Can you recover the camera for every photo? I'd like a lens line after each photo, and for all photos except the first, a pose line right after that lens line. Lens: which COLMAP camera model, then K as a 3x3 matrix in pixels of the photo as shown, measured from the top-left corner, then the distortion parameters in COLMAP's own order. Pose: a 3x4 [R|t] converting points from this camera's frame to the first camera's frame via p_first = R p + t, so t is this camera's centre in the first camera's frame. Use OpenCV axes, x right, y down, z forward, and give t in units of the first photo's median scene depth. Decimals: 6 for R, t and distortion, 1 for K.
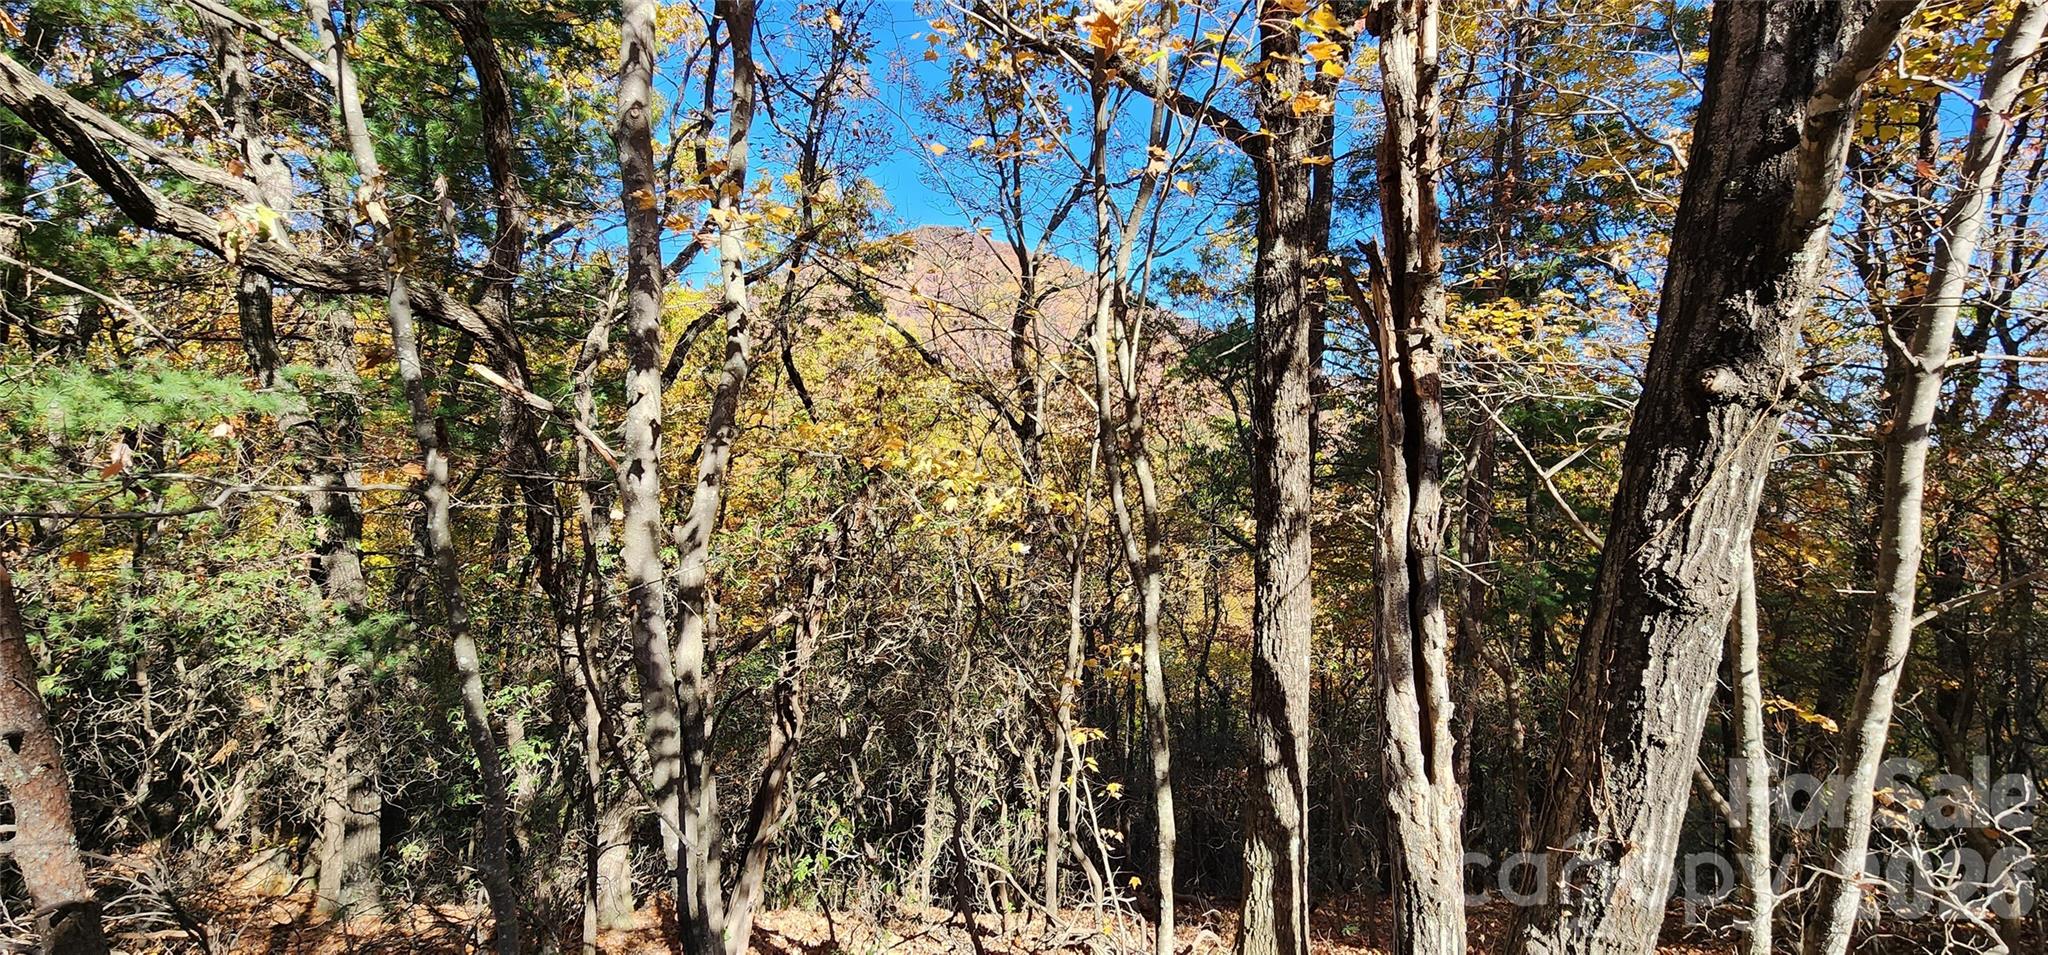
lens RADIAL K [[845.7, 0, 1019.5], [0, 845.7, 473.6], [0, 0, 1]] dist [0.003363, -0.003275]
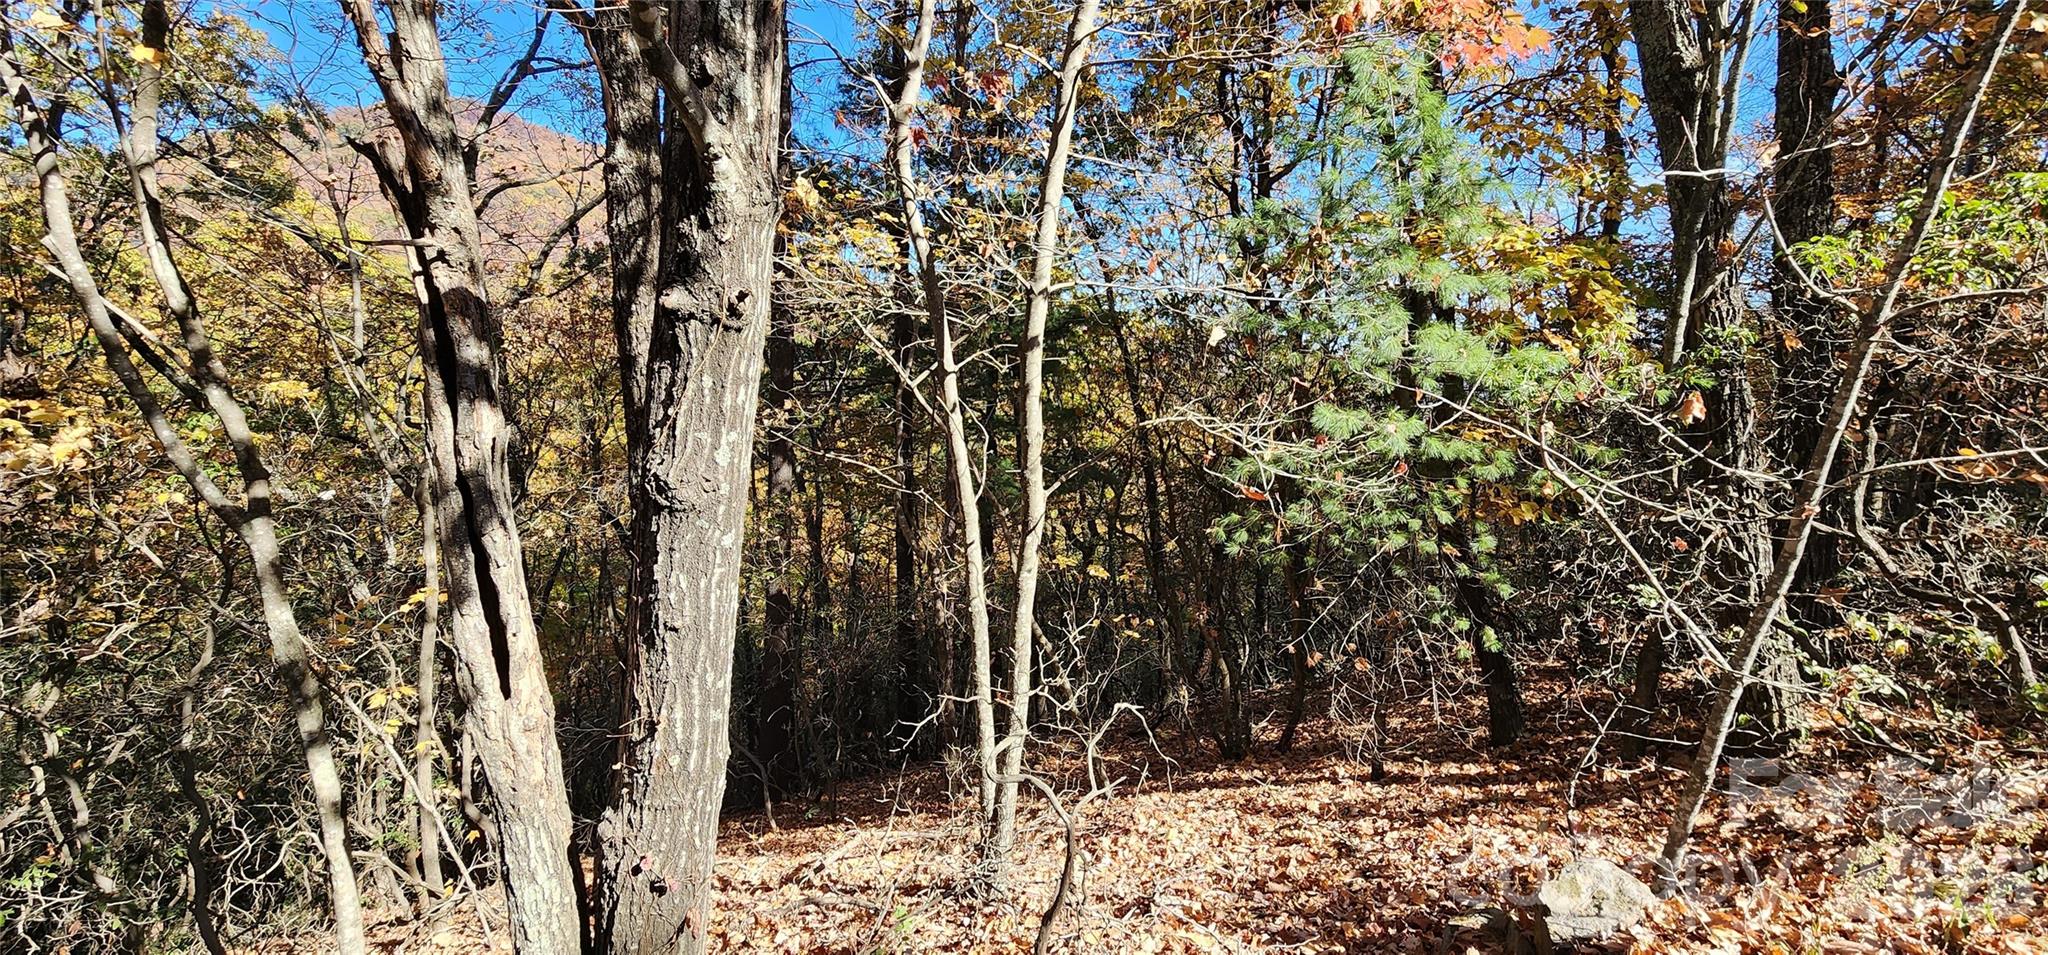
lens RADIAL K [[845.7, 0, 1032.2], [0, 845.7, 472.0], [0, 0, 1]] dist [0.003363, -0.003275]
pose [[0.890812, -0.080550, 0.447176, 0.672558], [0.036590, 0.993682, 0.106102, 0.012494], [-0.452897, -0.078154, 0.888131, -0.184166]]
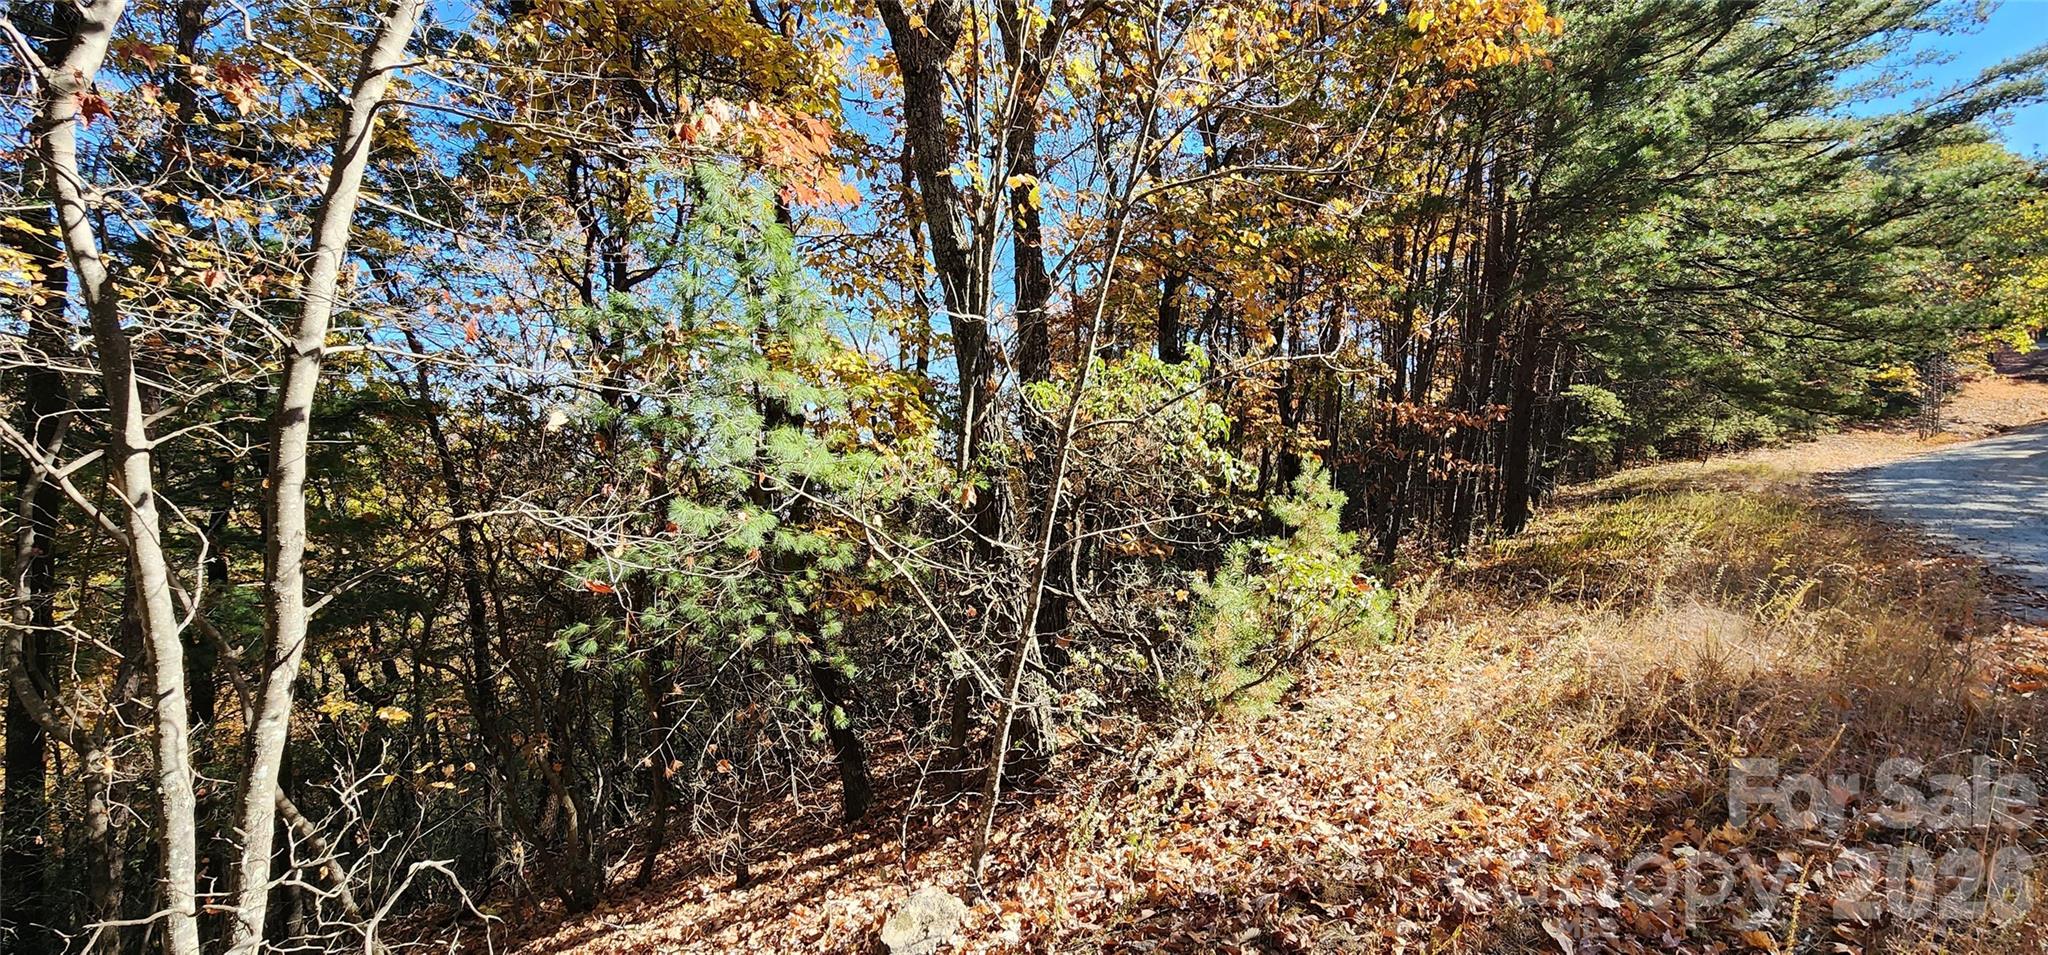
lens RADIAL K [[845.7, 0, 1033.0], [0, 845.7, 472.2], [0, 0, 1]] dist [0.003363, -0.003275]
pose [[0.375053, 0.000782, 0.927003, 0.661856], [0.014752, 0.999868, -0.006812, 0.051111], [-0.926886, 0.016230, 0.374991, -0.222856]]
